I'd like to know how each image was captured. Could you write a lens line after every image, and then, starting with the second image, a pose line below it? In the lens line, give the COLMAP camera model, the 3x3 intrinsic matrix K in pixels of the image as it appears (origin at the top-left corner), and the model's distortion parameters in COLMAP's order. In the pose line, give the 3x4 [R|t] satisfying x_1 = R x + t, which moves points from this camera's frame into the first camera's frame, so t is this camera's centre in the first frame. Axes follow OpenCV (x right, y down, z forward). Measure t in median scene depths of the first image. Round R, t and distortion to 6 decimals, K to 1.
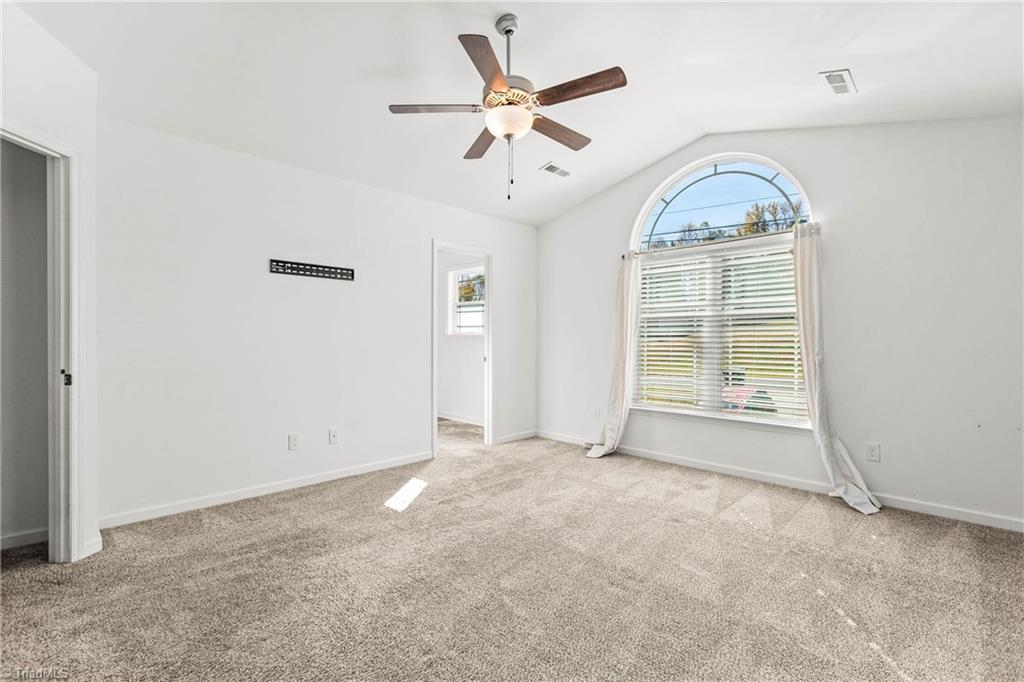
lens RADIAL K [[467.2, 0, 509.5], [0, 467.2, 337.7], [0, 0, 1]] dist [-0.002457, 0.000008]
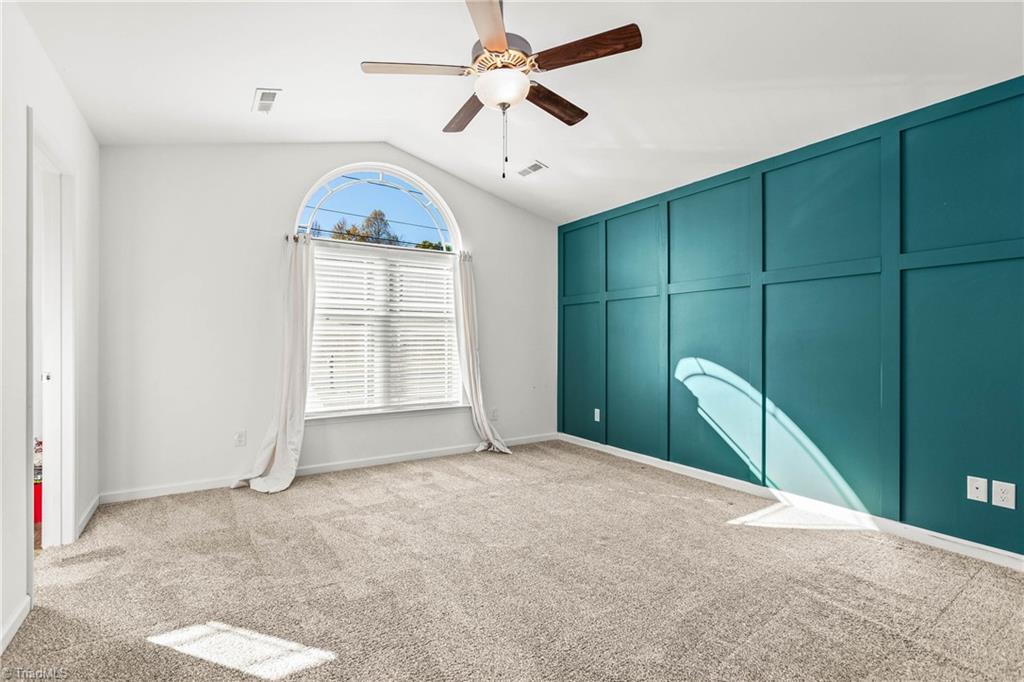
lens RADIAL K [[467.2, 0, 503.2], [0, 467.2, 336.4], [0, 0, 1]] dist [-0.002457, 0.000008]
pose [[0.212176, 0.004605, 0.977221, -0.584072], [-0.006012, 0.999976, -0.003407, 0.000507], [-0.977213, -0.005152, 0.212198, 0.561994]]
